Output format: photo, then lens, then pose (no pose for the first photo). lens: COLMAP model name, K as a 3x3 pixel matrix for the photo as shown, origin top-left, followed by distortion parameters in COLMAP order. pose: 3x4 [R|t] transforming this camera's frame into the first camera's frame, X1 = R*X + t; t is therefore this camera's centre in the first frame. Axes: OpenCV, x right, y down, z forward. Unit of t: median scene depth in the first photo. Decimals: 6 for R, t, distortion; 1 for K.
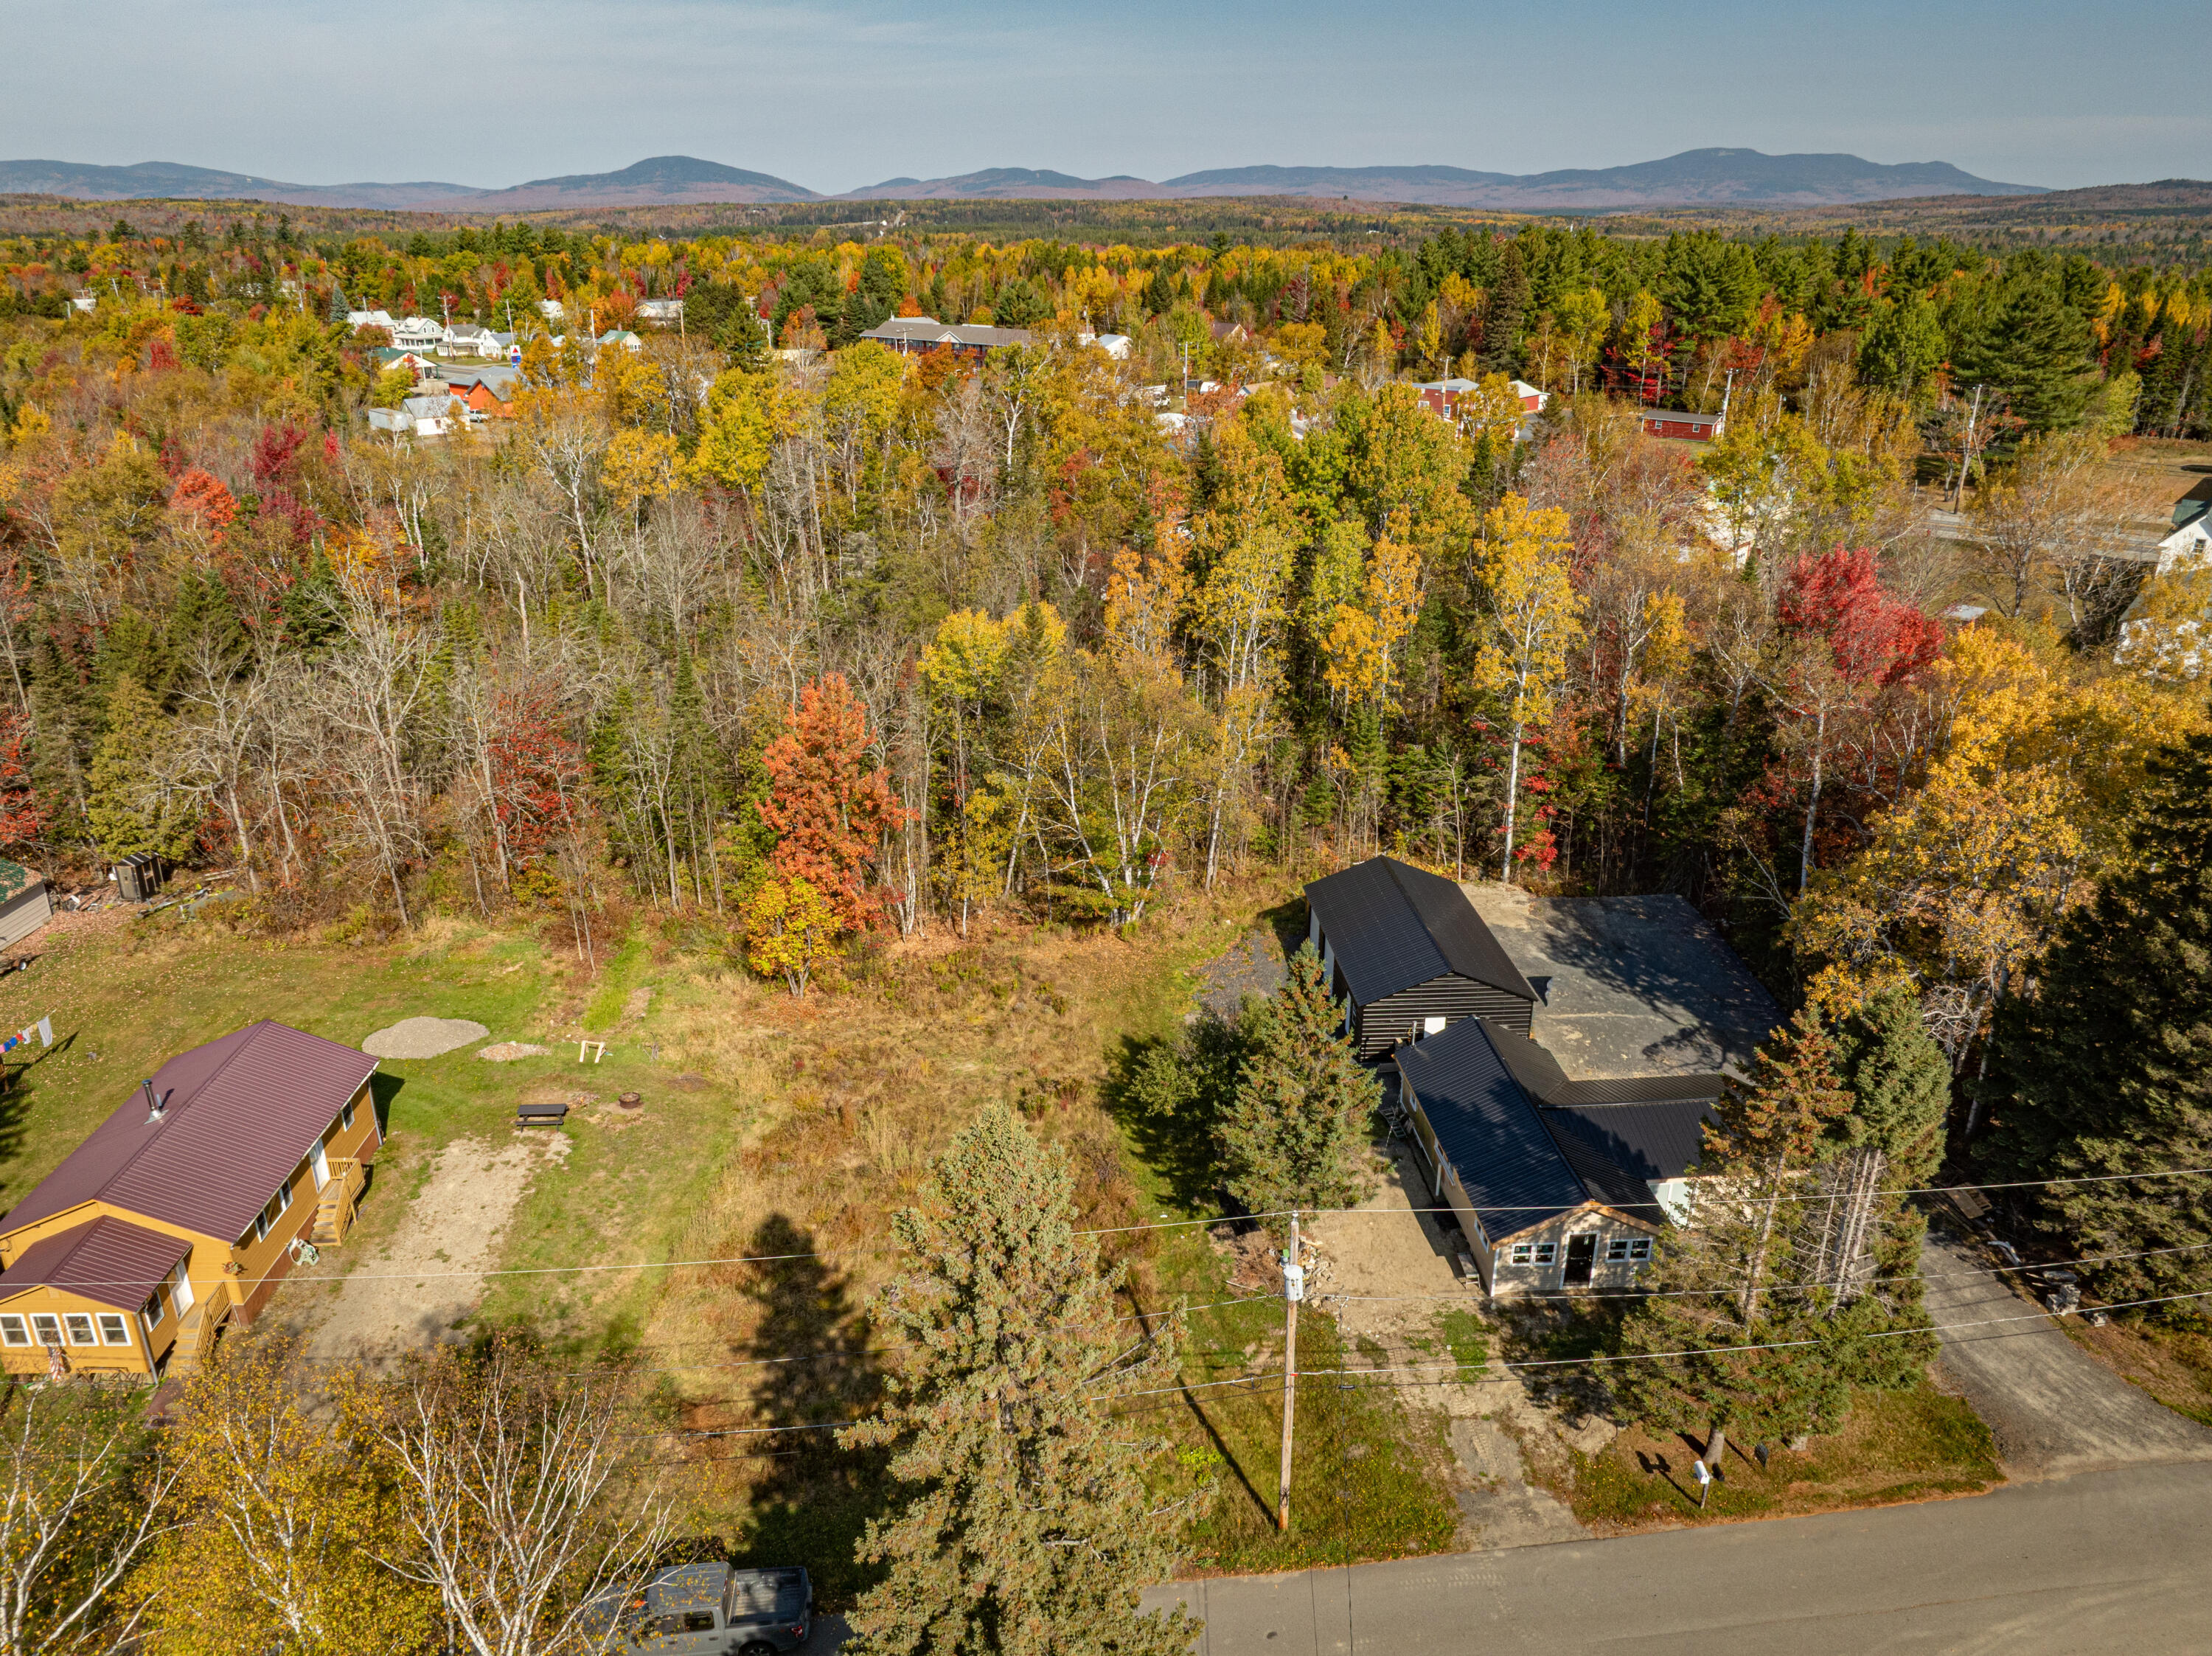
lens RADIAL K [[1556.9, 0, 1106.0], [0, 1556.9, 828.0], [0, 0, 1]] dist [-0.033458, -0.001134]
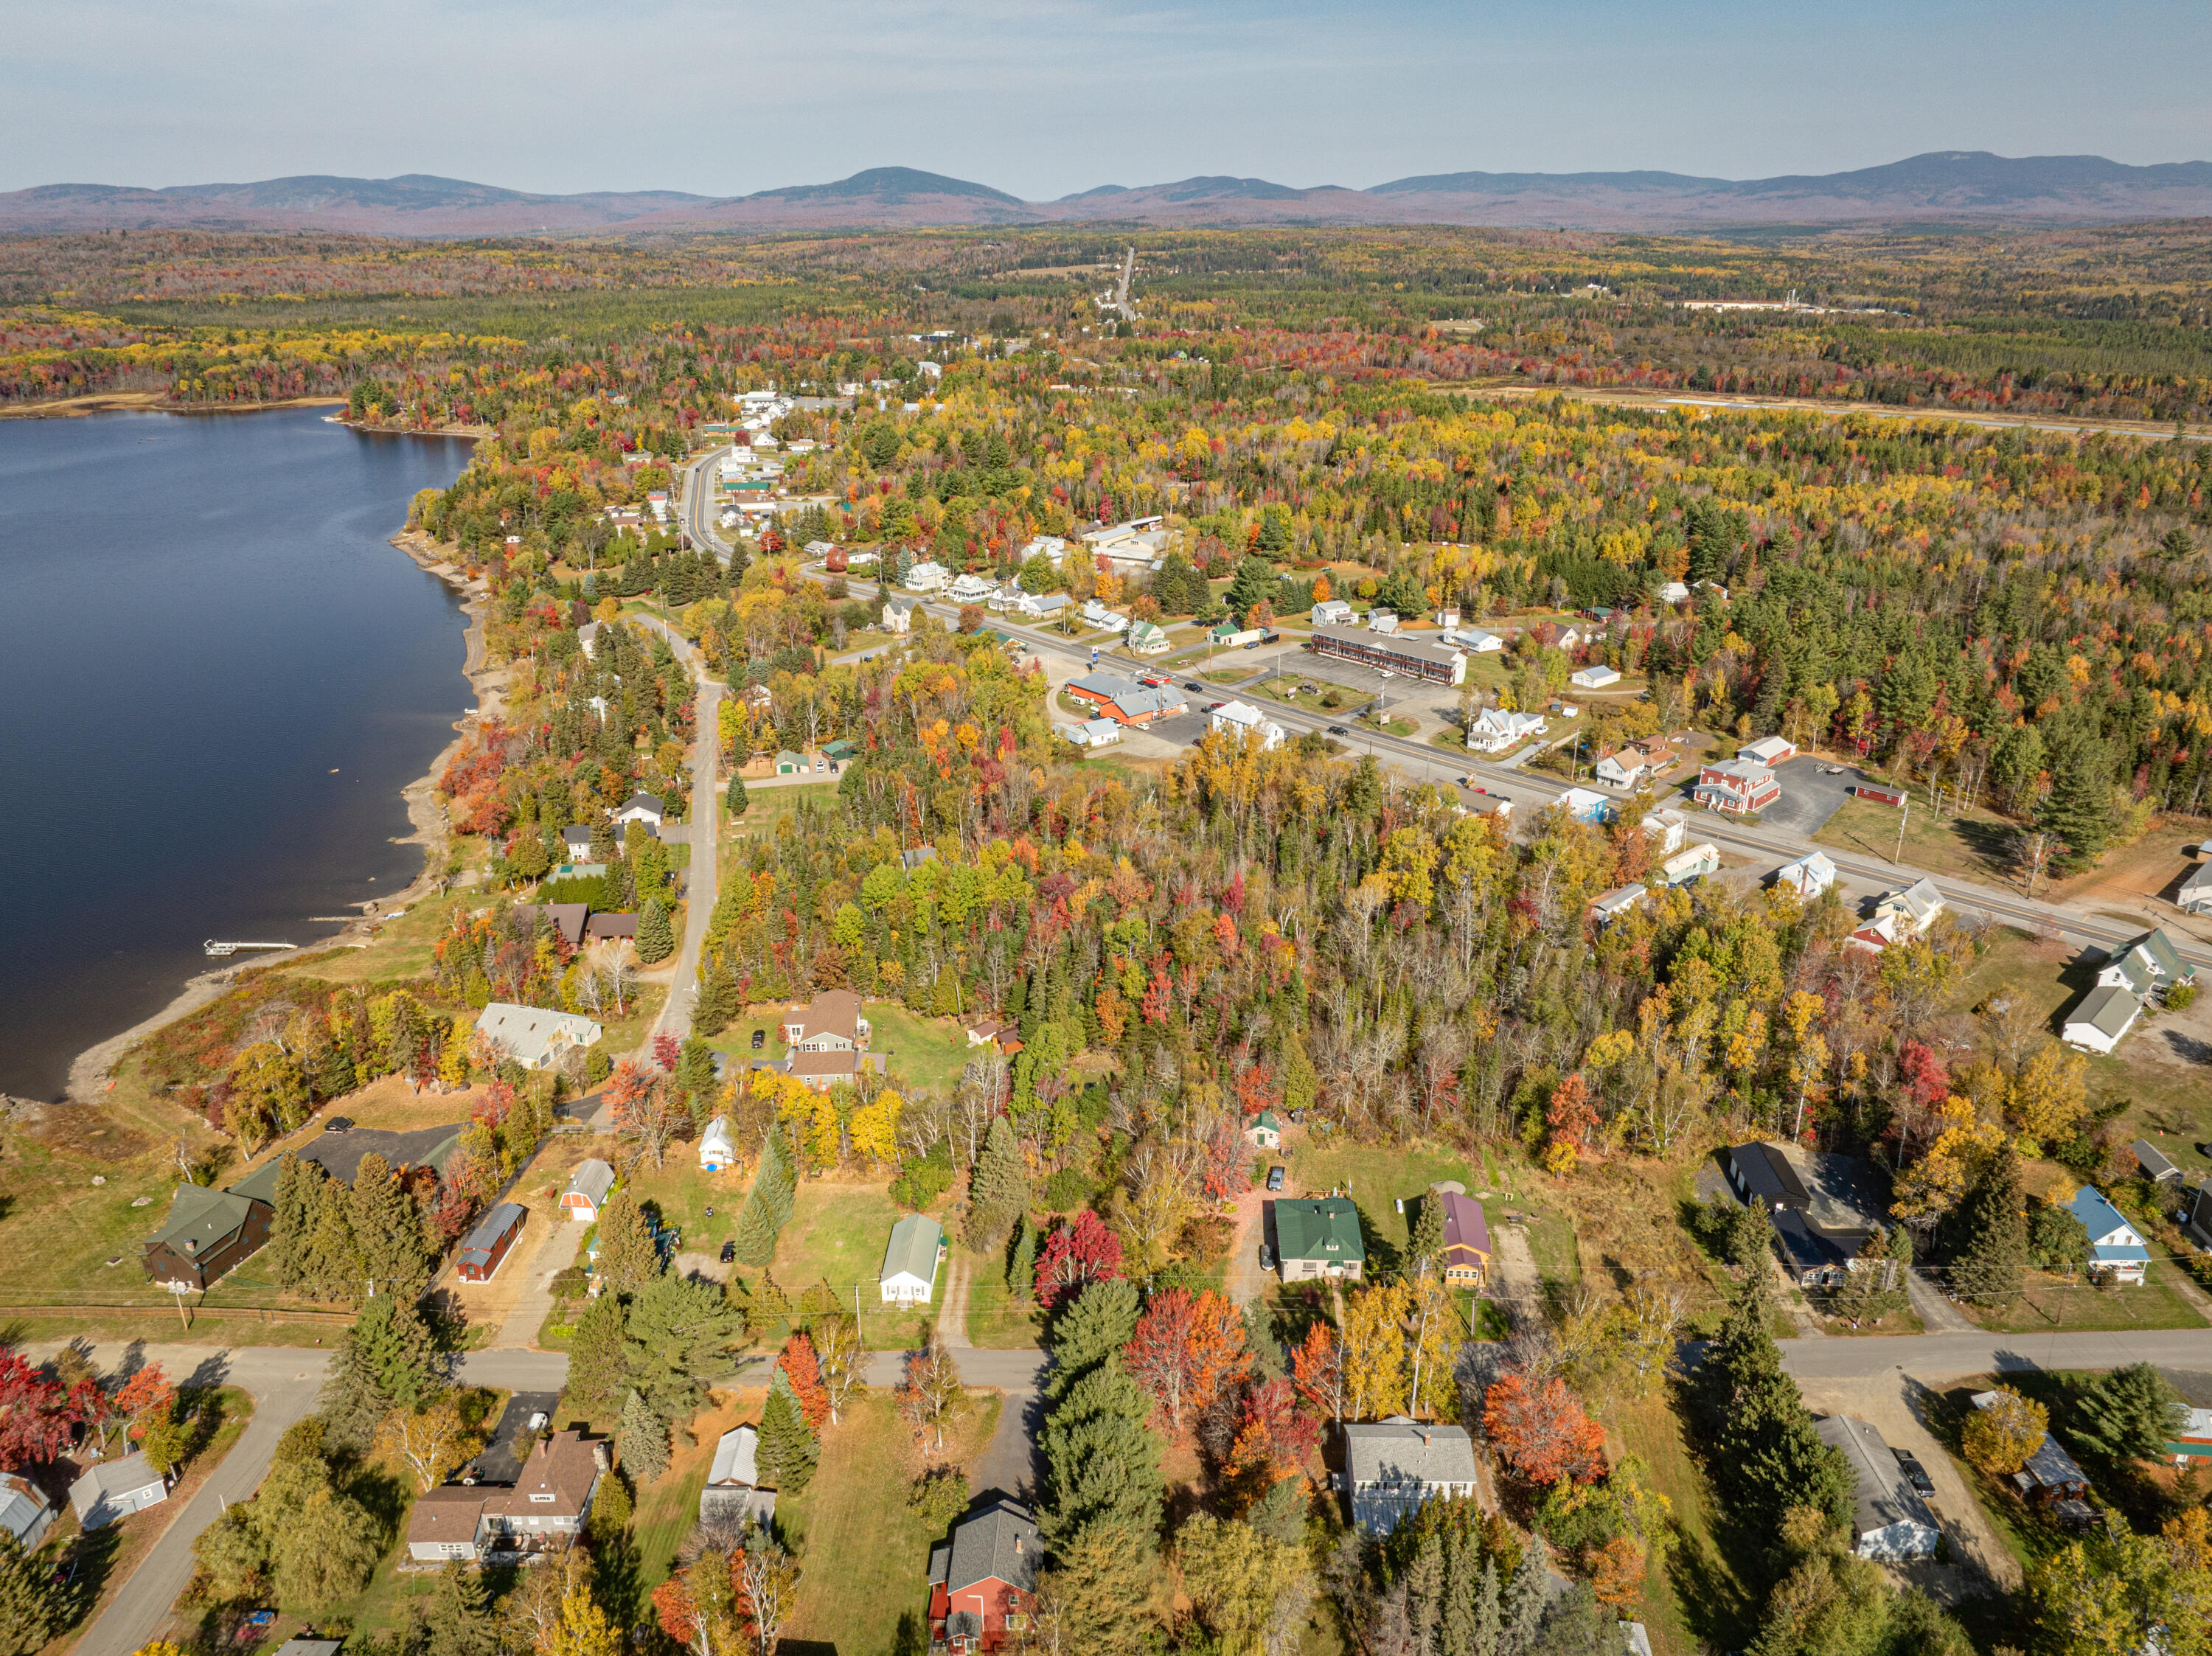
lens RADIAL K [[1585.1, 0, 1106.0], [0, 1585.1, 828.0], [0, 0, 1]] dist [-0.060362, 0.042011]
pose [[0.993665, 0.038539, -0.105568, -0.738362], [-0.037927, 0.999250, 0.007798, -0.536446], [0.105789, -0.003745, 0.994382, -2.039221]]
